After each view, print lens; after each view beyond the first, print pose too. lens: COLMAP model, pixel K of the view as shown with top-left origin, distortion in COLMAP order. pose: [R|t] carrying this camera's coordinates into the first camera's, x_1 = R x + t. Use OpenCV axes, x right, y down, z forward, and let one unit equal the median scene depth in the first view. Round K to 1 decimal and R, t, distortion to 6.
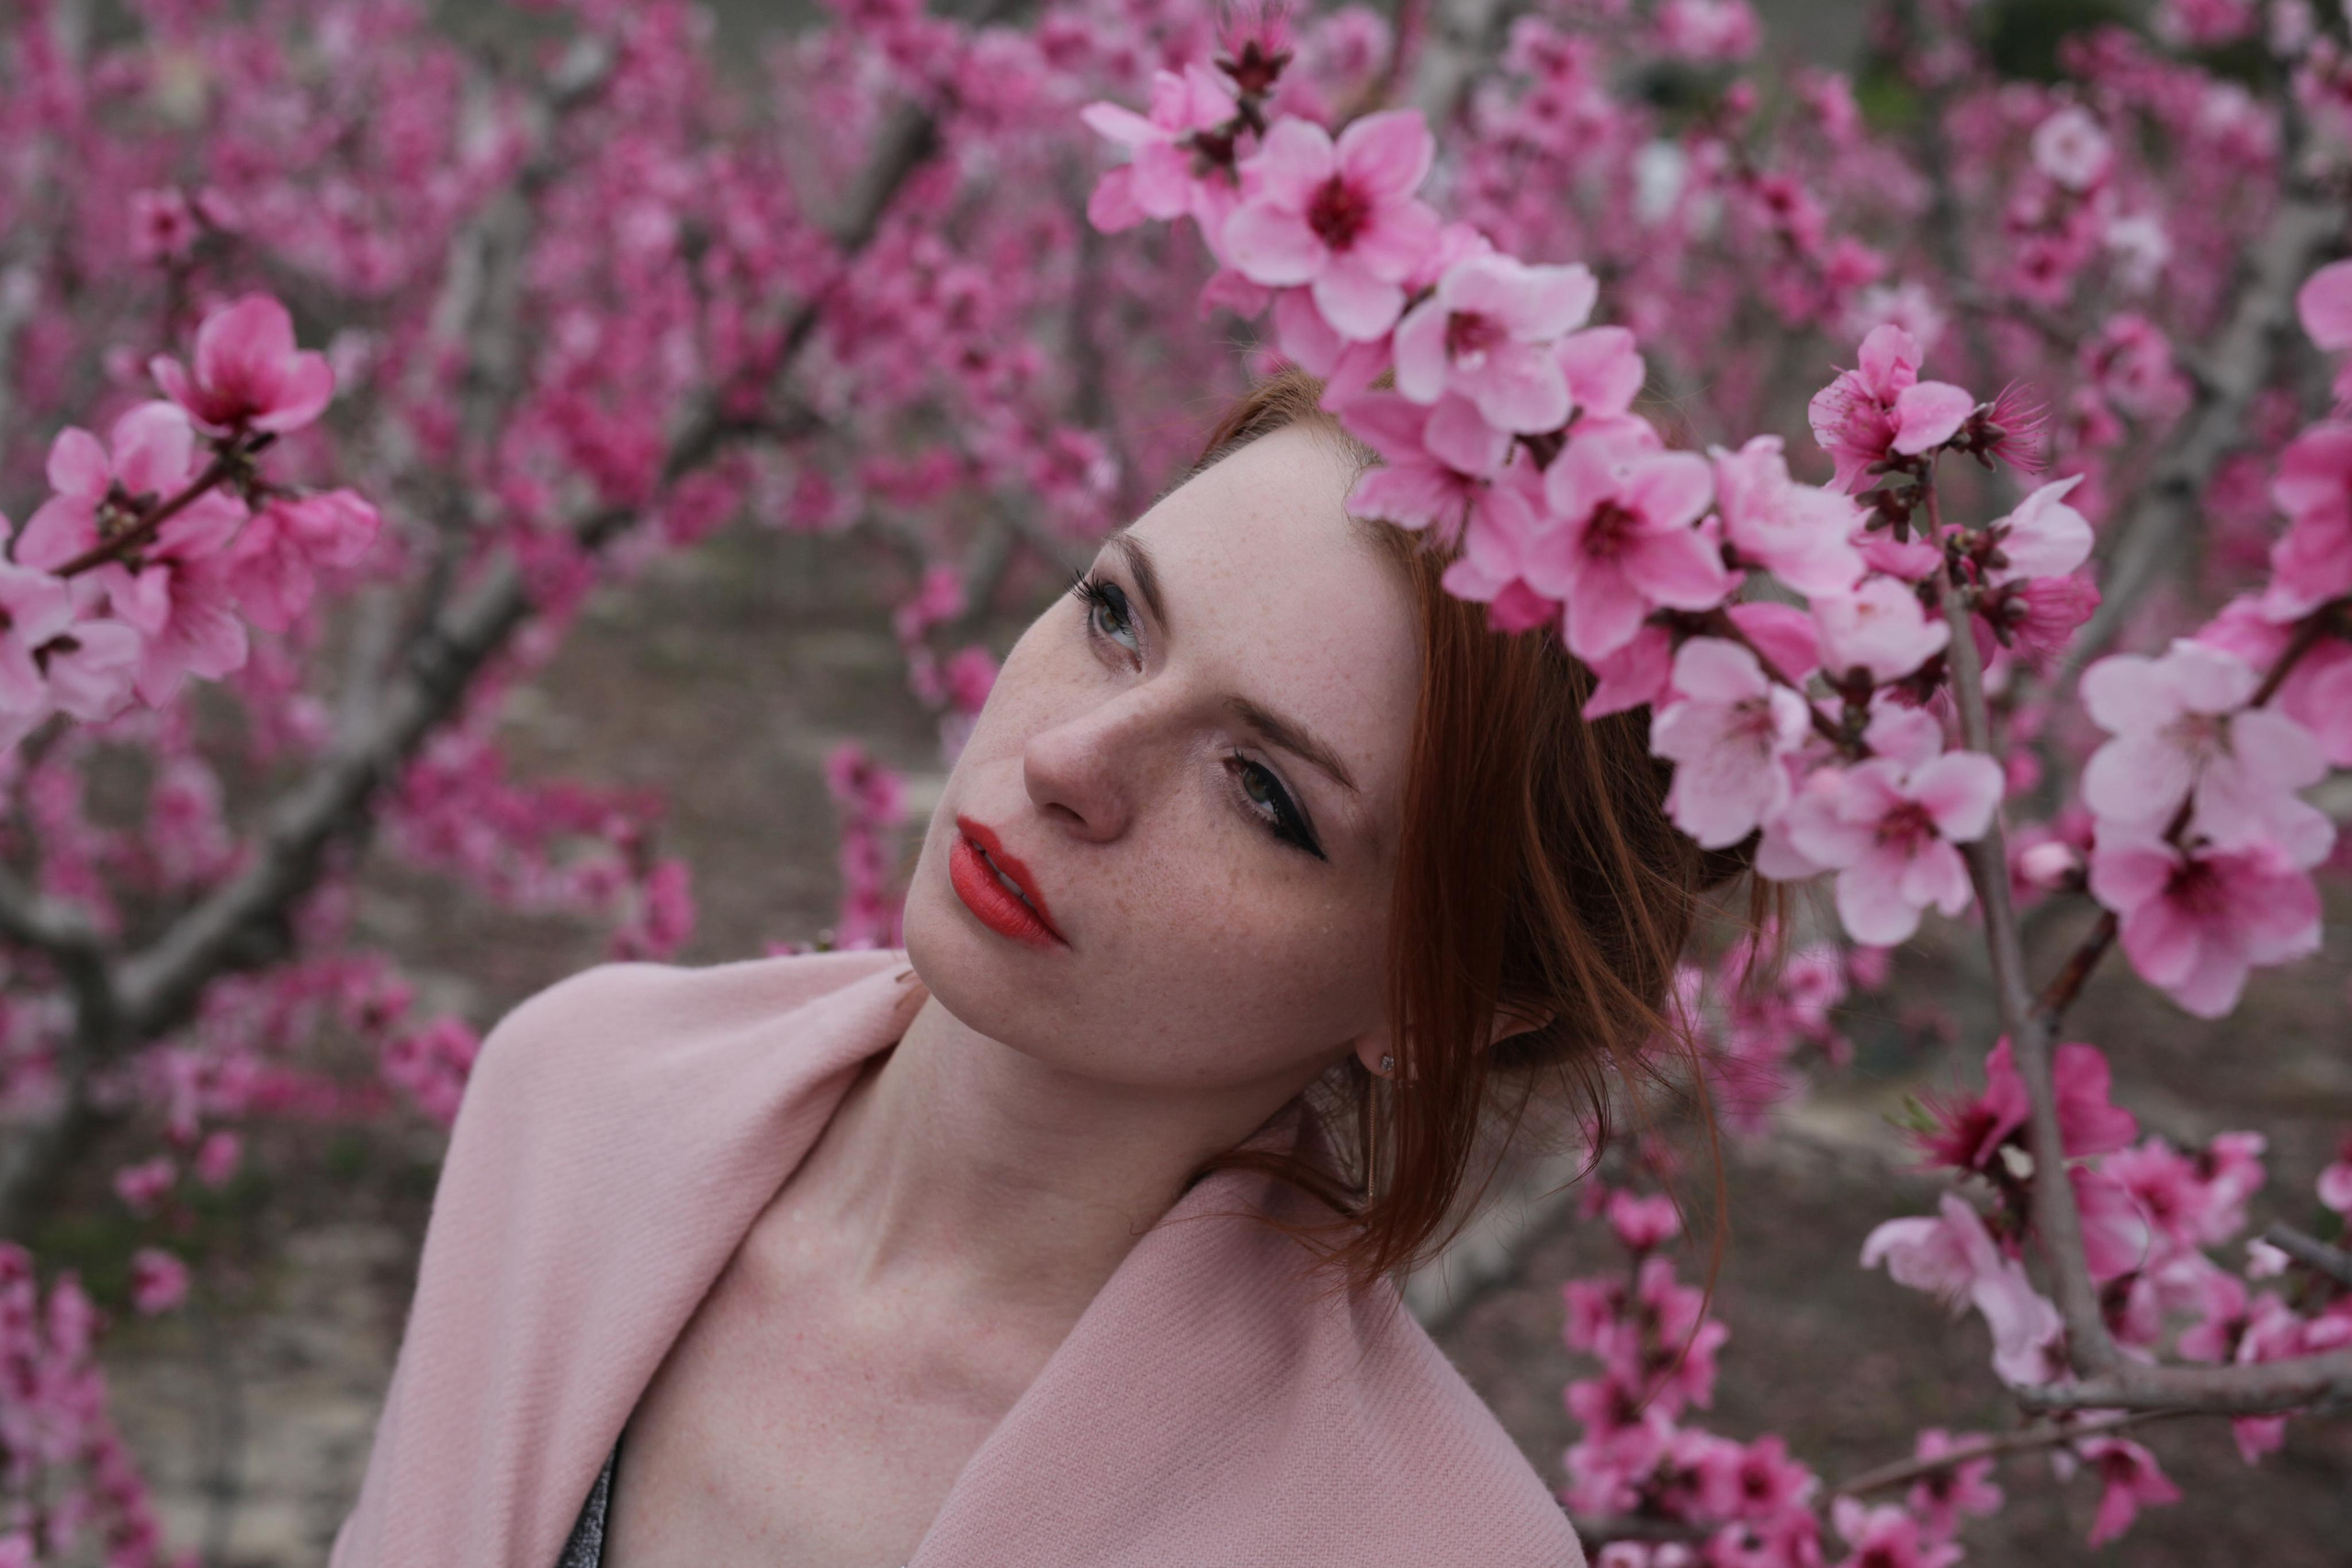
lens RADIAL K [[3245.6, 0, 1176.0], [0, 3245.6, 784.0], [0, 0, 1]] dist [-0.008855, 0.226750]
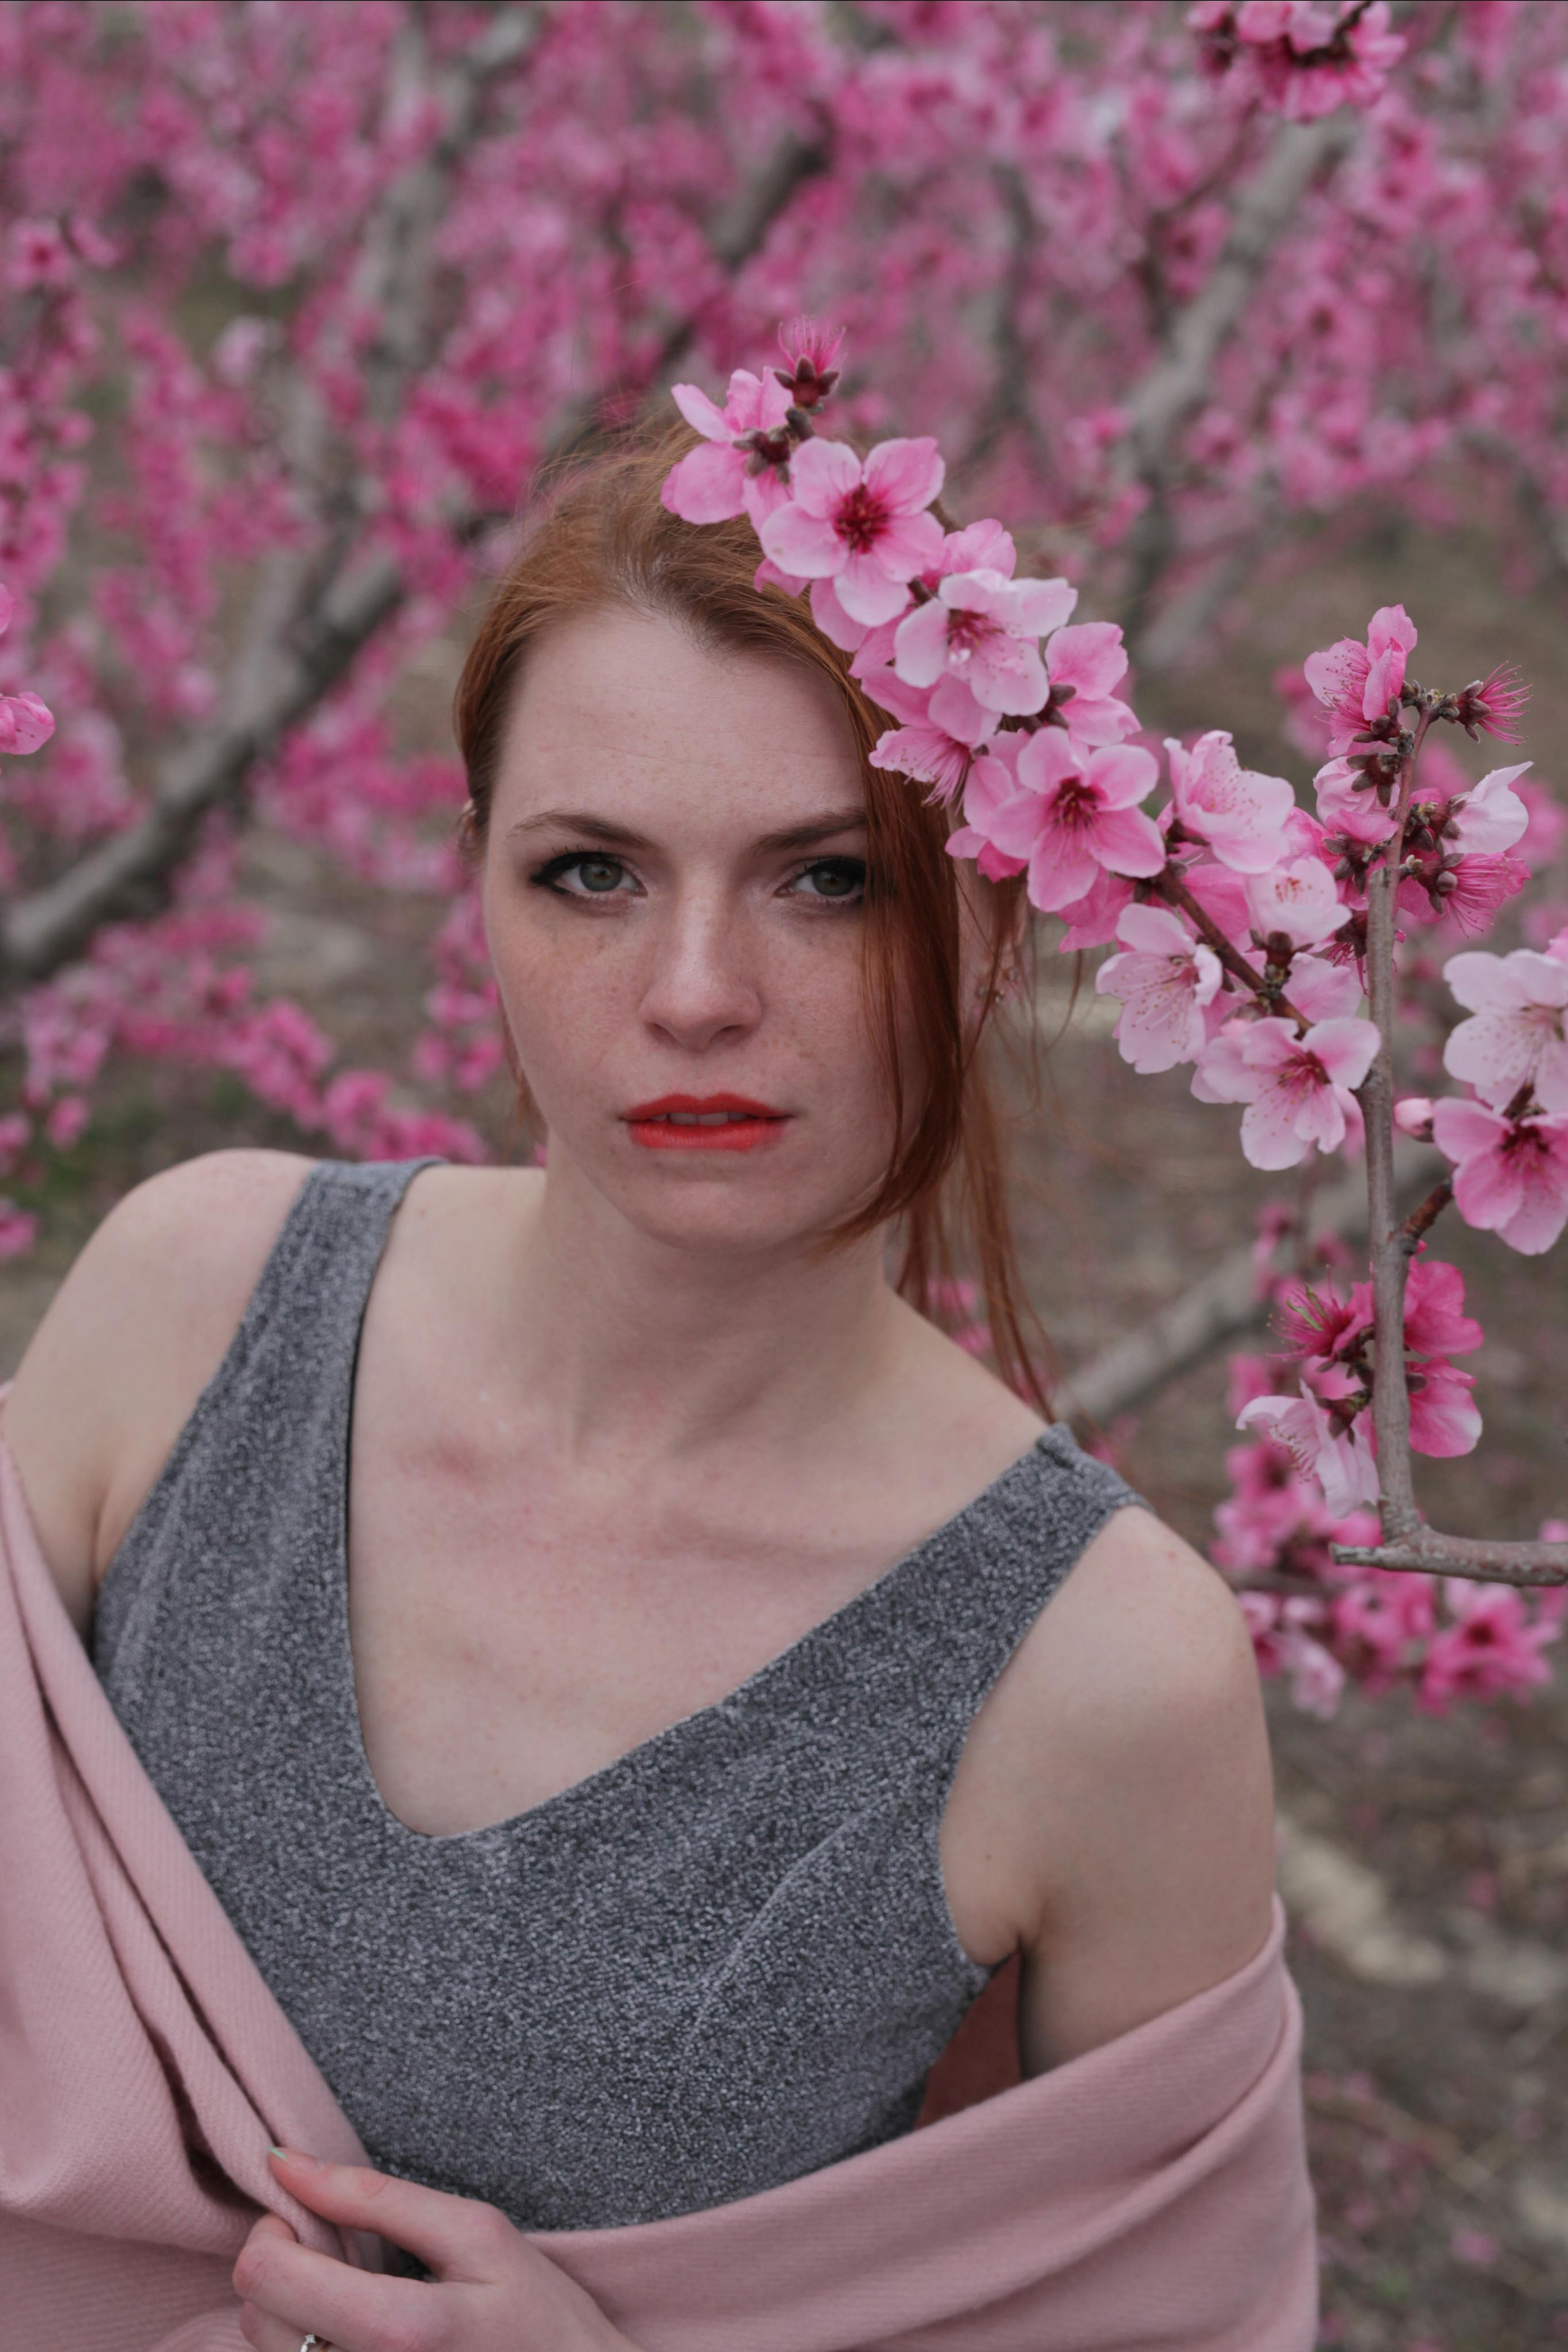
lens RADIAL K [[3245.9, 0, 784.0], [0, 3245.9, 1176.0], [0, 0, 1]] dist [-0.008855, 0.226750]
pose [[0.992738, 0.082547, -0.087503, 0.138689], [-0.070565, 0.988715, 0.132147, -0.089741], [0.097424, -0.125012, 0.987360, -0.189234]]
